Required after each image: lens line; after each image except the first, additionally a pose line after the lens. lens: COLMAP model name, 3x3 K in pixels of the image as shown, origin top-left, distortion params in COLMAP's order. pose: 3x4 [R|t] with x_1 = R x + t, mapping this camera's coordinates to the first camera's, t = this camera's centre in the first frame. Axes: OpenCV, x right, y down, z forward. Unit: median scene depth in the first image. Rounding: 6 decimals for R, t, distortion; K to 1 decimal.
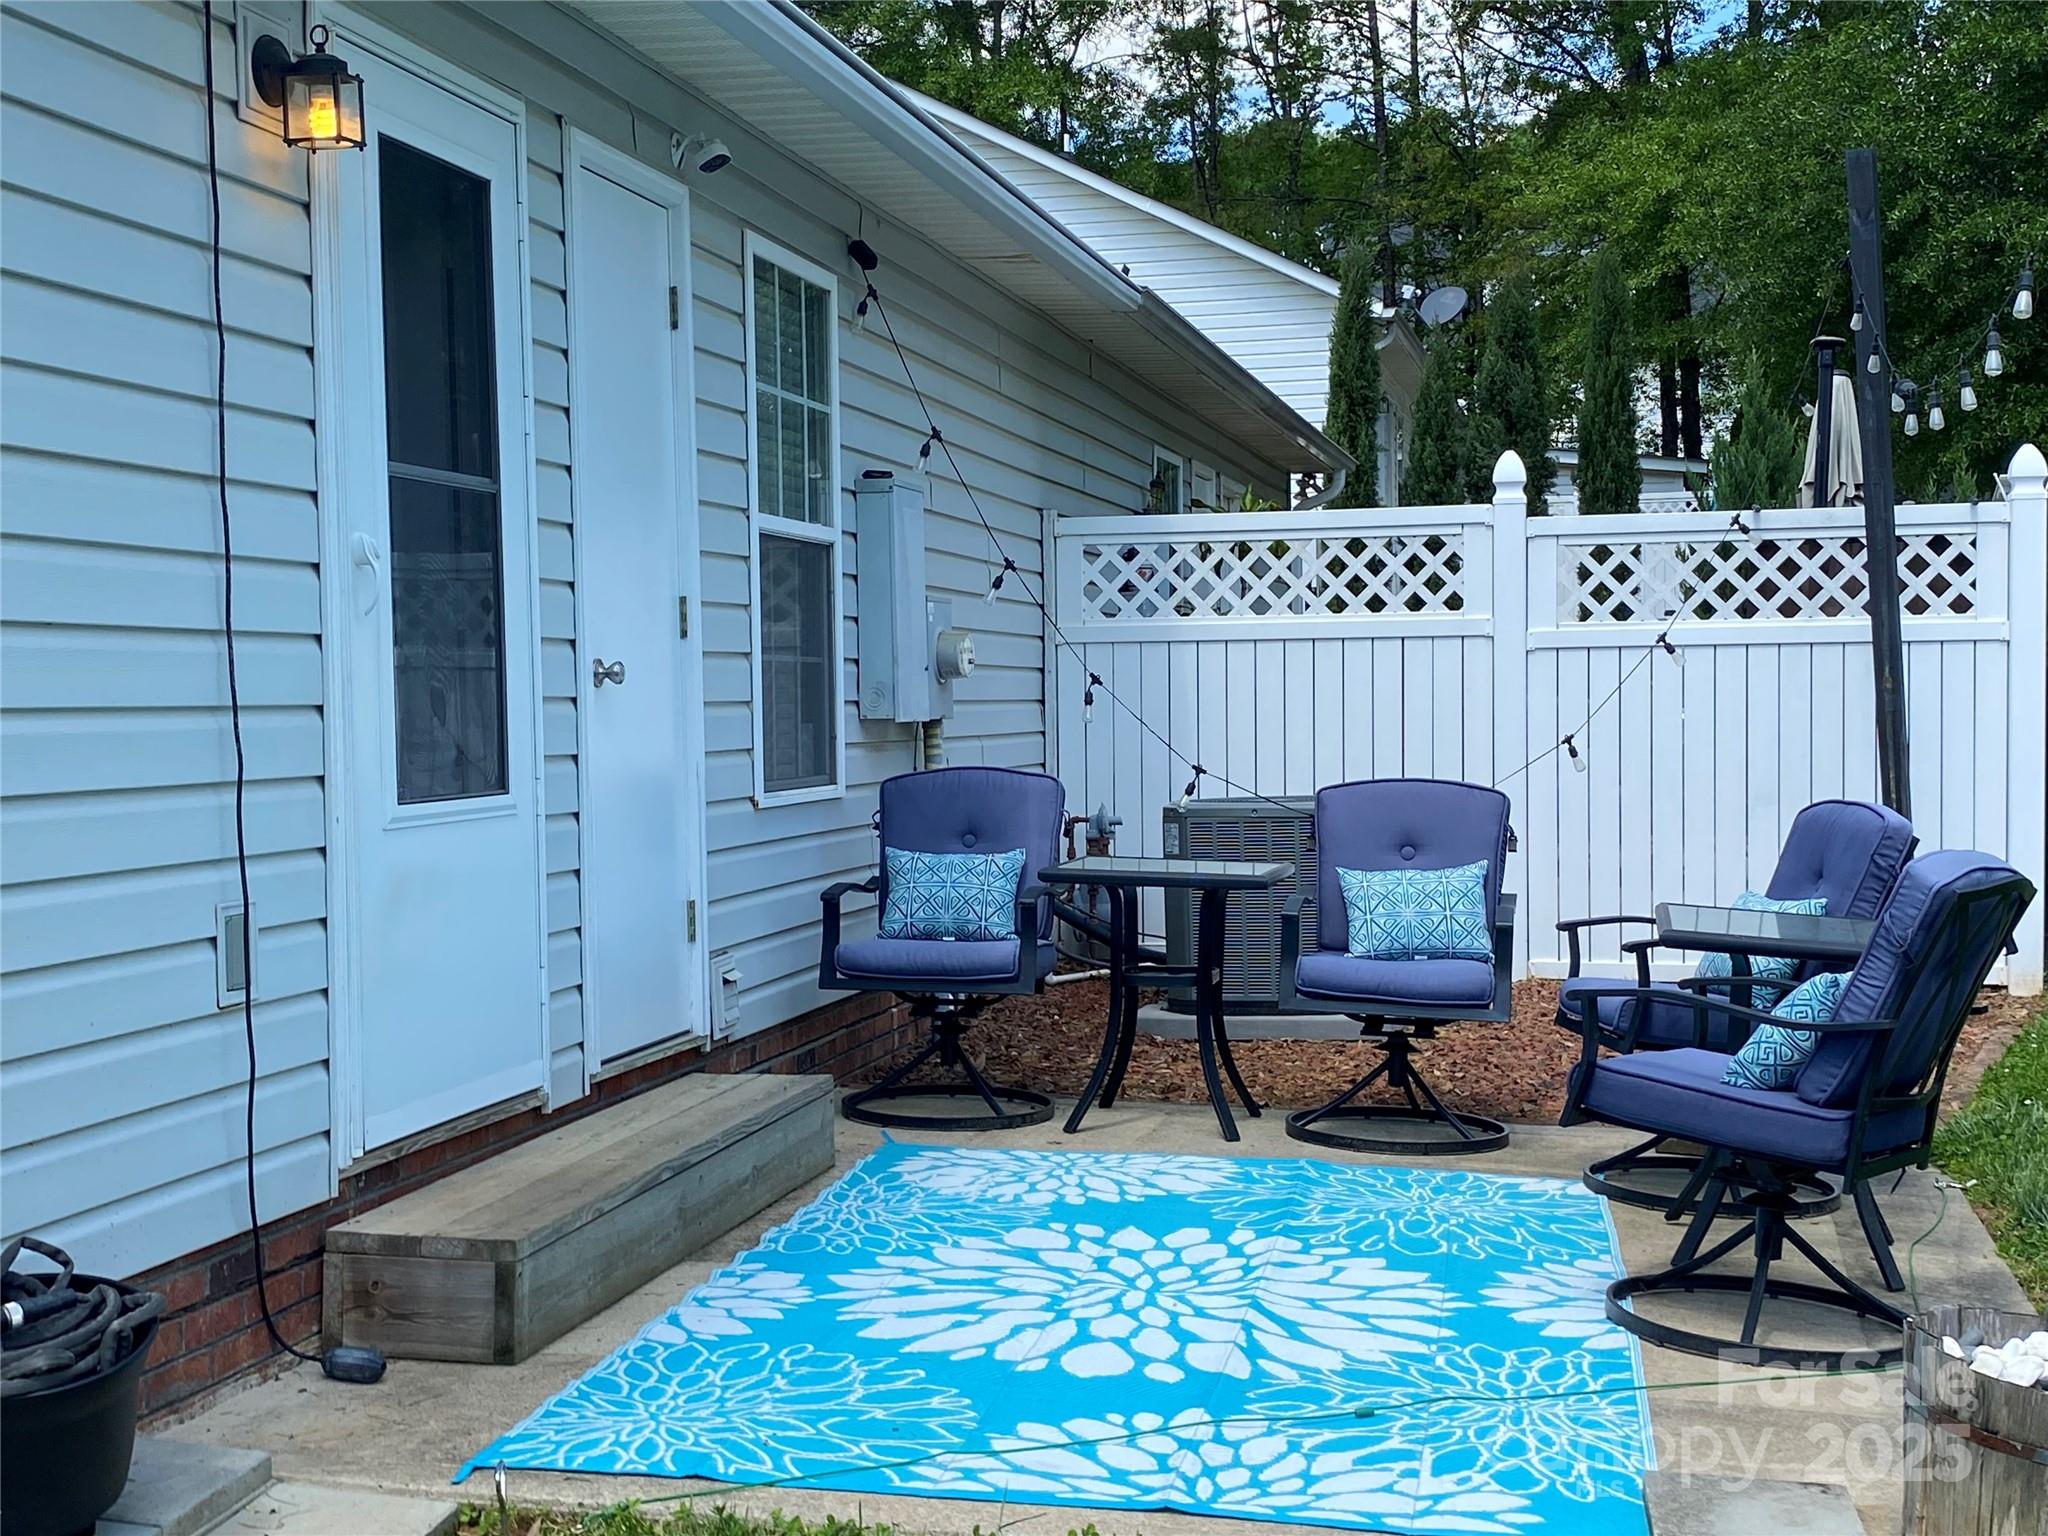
lens RADIAL K [[2614.9, 0, 1022.2], [0, 2614.9, 774.1], [0, 0, 1]] dist [0.056761, 0.000000]
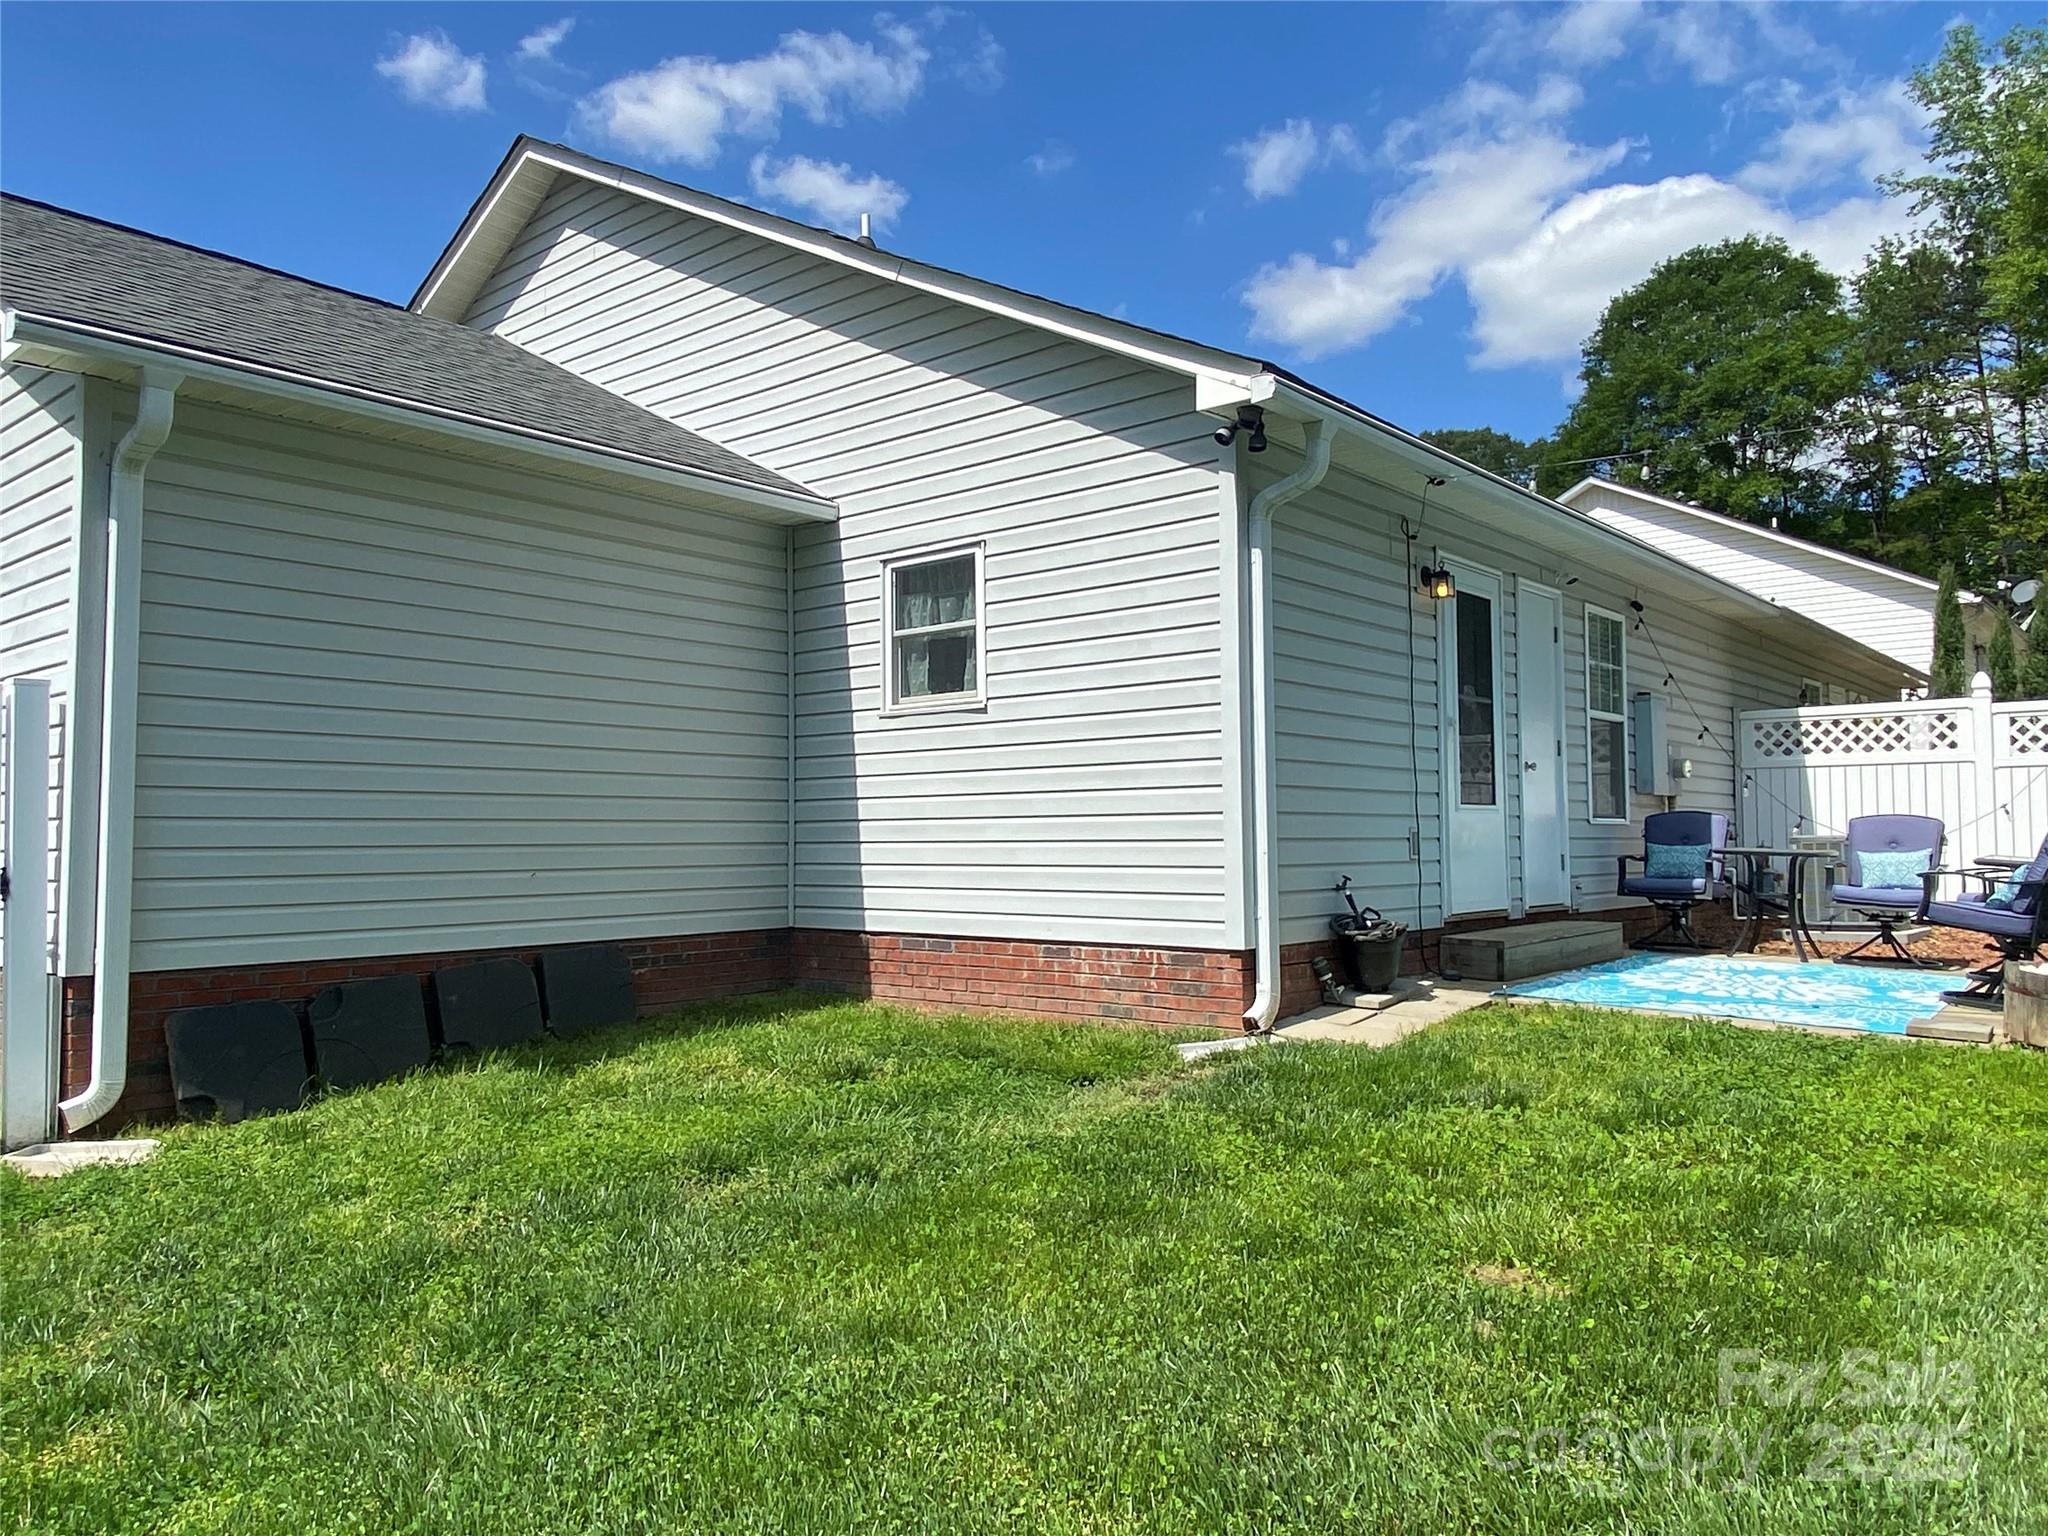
lens RADIAL K [[1369.2, 0, 1053.7], [0, 1369.2, 771.2], [0, 0, 1]] dist [0.032395, -0.010350]
pose [[0.886099, -0.013464, -0.463301, 0.052830], [-0.019443, 0.997618, -0.066178, 0.055232], [0.463089, 0.067648, 0.883726, -0.404000]]
